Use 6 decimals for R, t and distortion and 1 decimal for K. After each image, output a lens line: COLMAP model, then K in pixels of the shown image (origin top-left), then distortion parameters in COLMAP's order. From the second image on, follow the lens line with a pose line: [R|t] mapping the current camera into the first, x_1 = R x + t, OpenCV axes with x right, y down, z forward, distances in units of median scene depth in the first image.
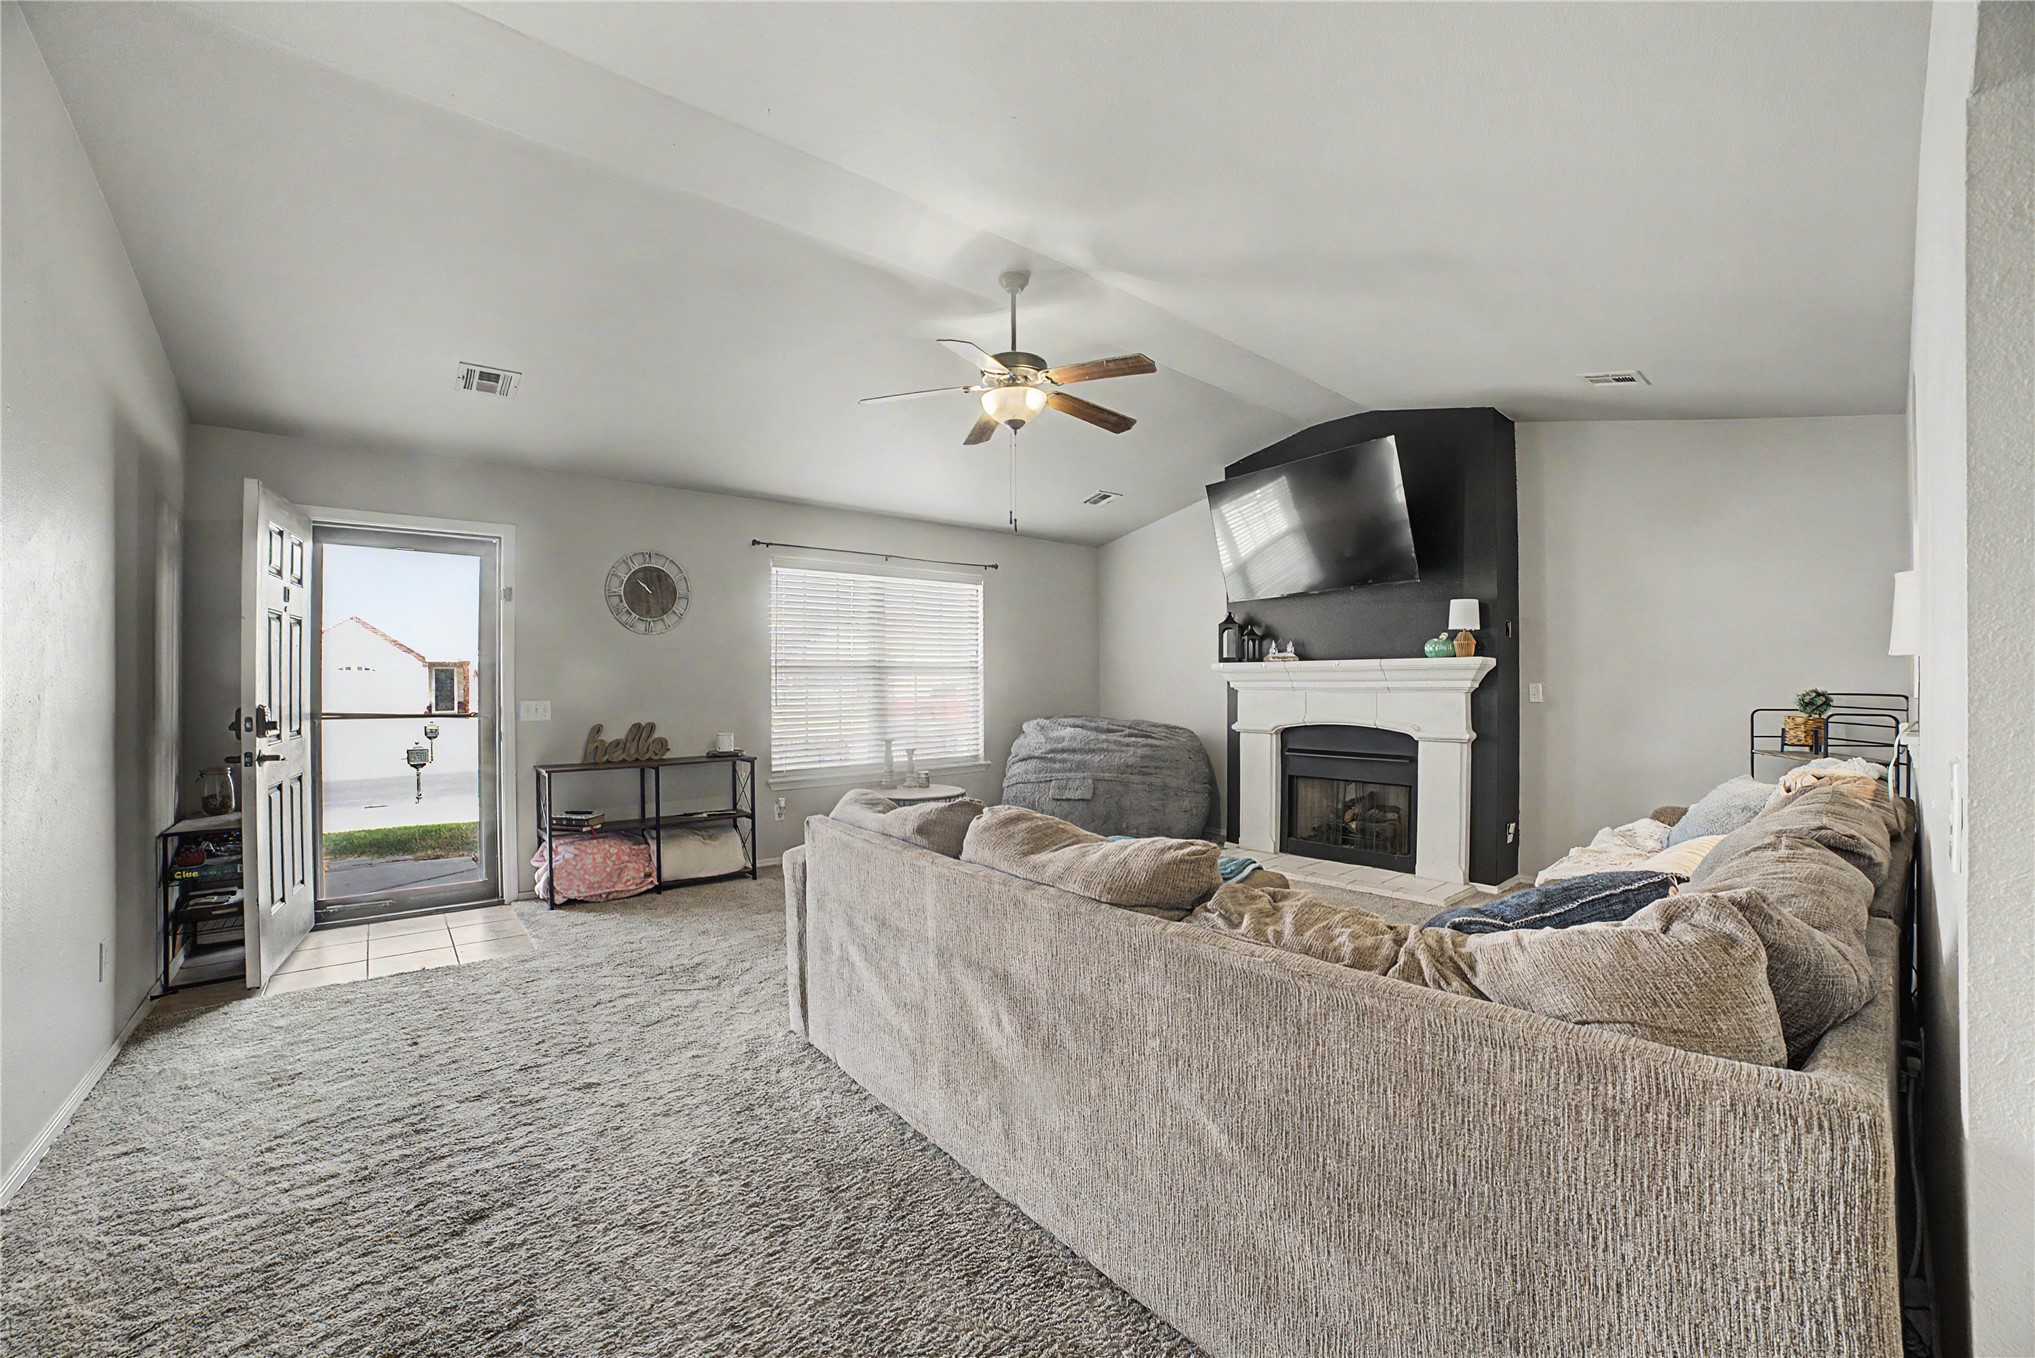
lens RADIAL K [[845.8, 0, 1001.6], [0, 845.8, 685.0], [0, 0, 1]] dist [-0.122909, 0.052109]
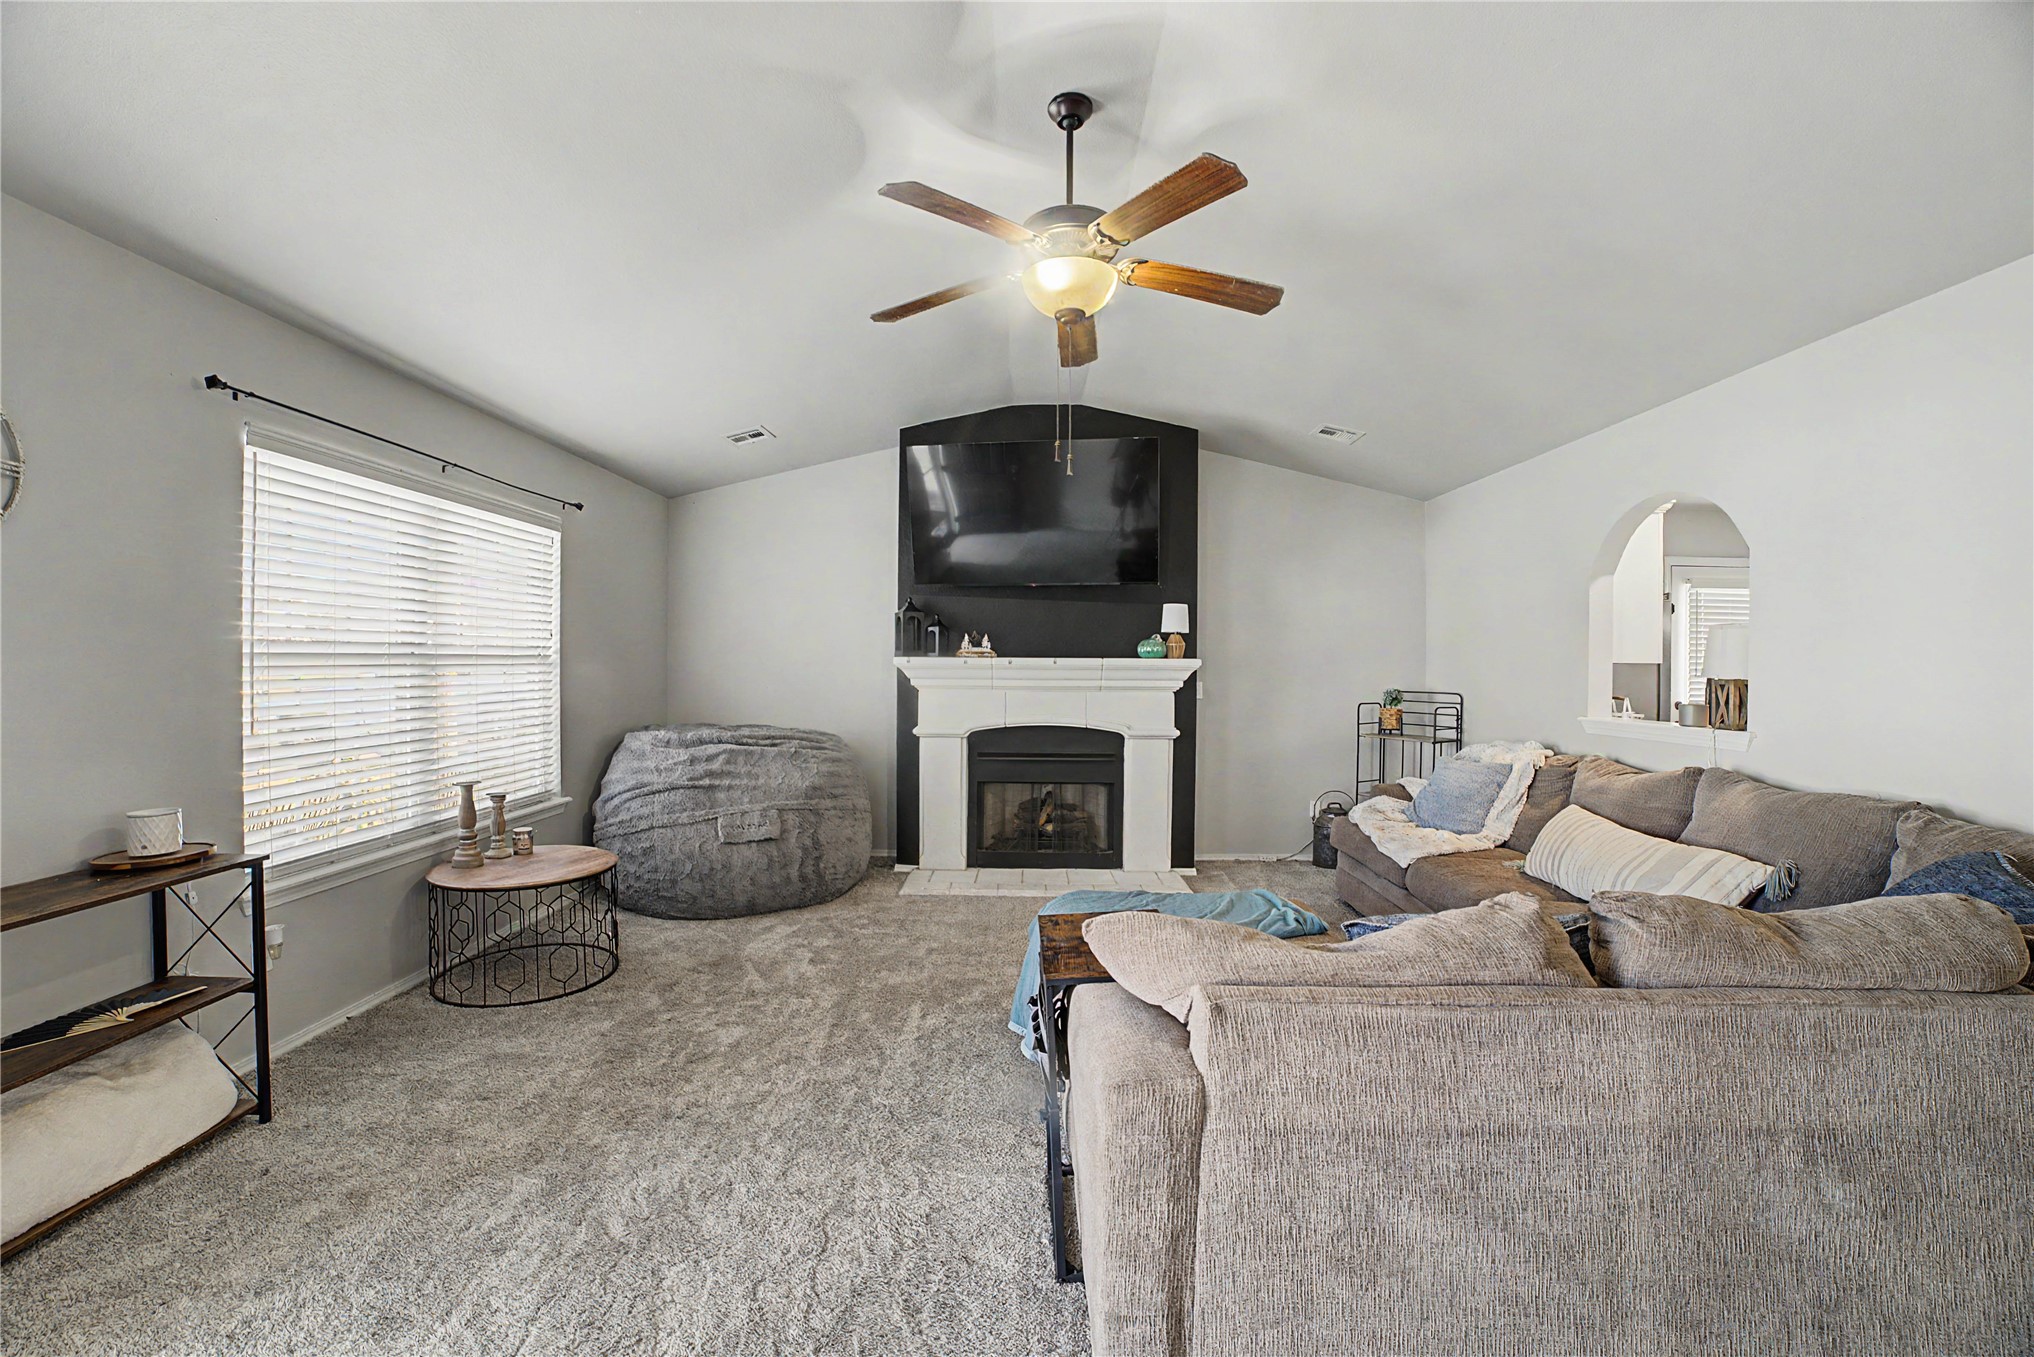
lens RADIAL K [[838.2, 0, 991.6], [0, 838.2, 669.7], [0, 0, 1]] dist [-0.085090, 0.021425]
pose [[0.649804, 0.002261, 0.760098, -0.364006], [-0.007361, 0.999967, 0.003318, -0.018776], [-0.760066, -0.007752, 0.649800, 0.415790]]
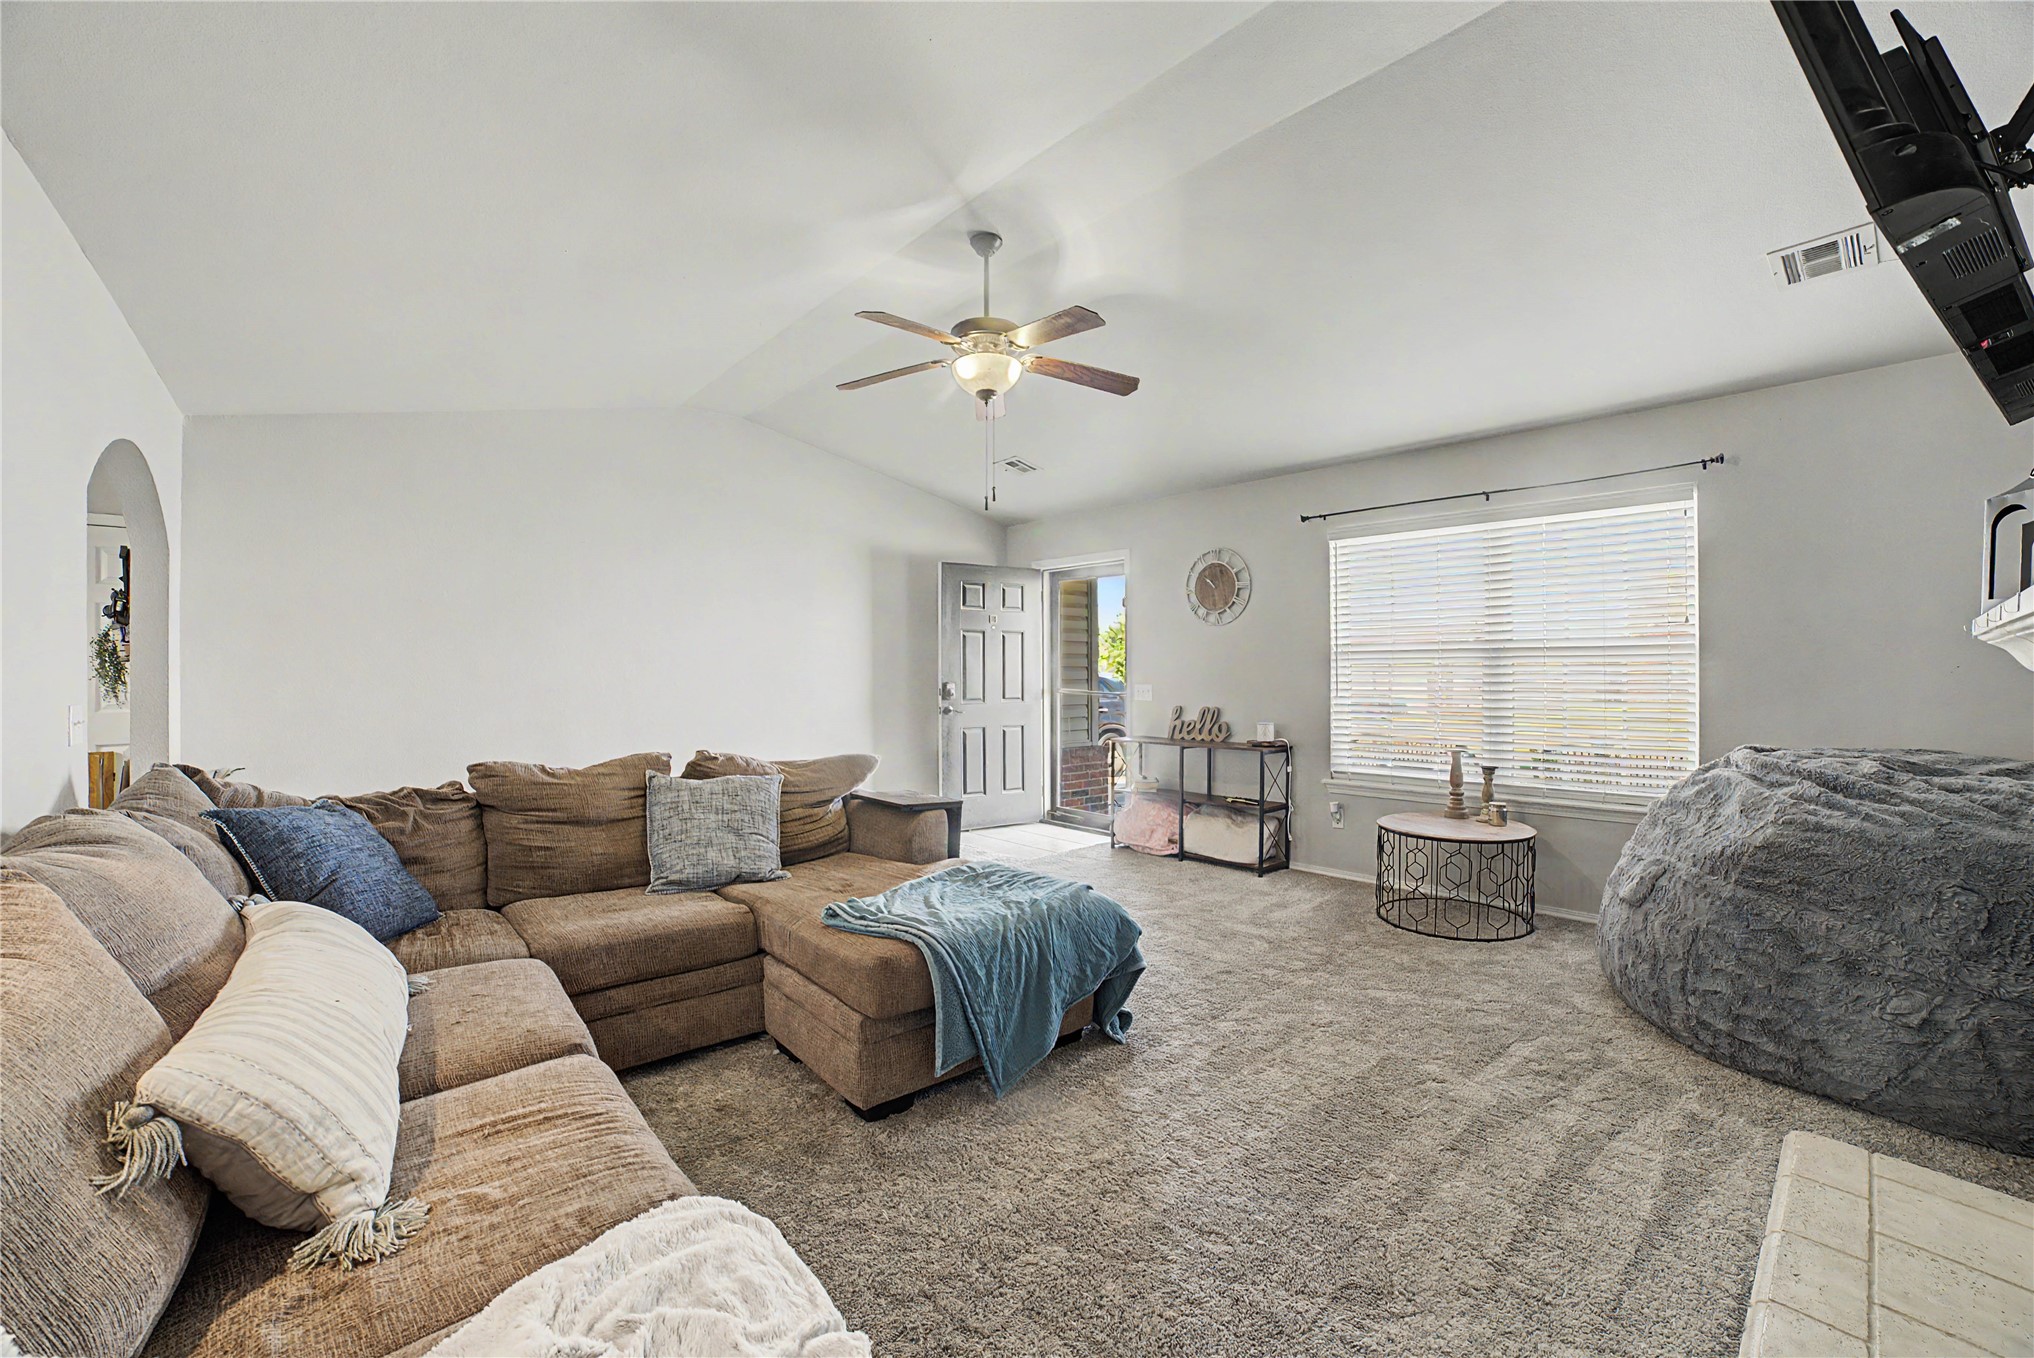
lens RADIAL K [[846.2, 0, 1007.3], [0, 846.2, 676.9], [0, 0, 1]] dist [-0.106219, 0.038291]
pose [[0.024990, 0.008003, -0.999656, 0.651044], [-0.000408, 0.999968, 0.007996, -0.003235], [0.999688, 0.000208, 0.024992, 0.681449]]
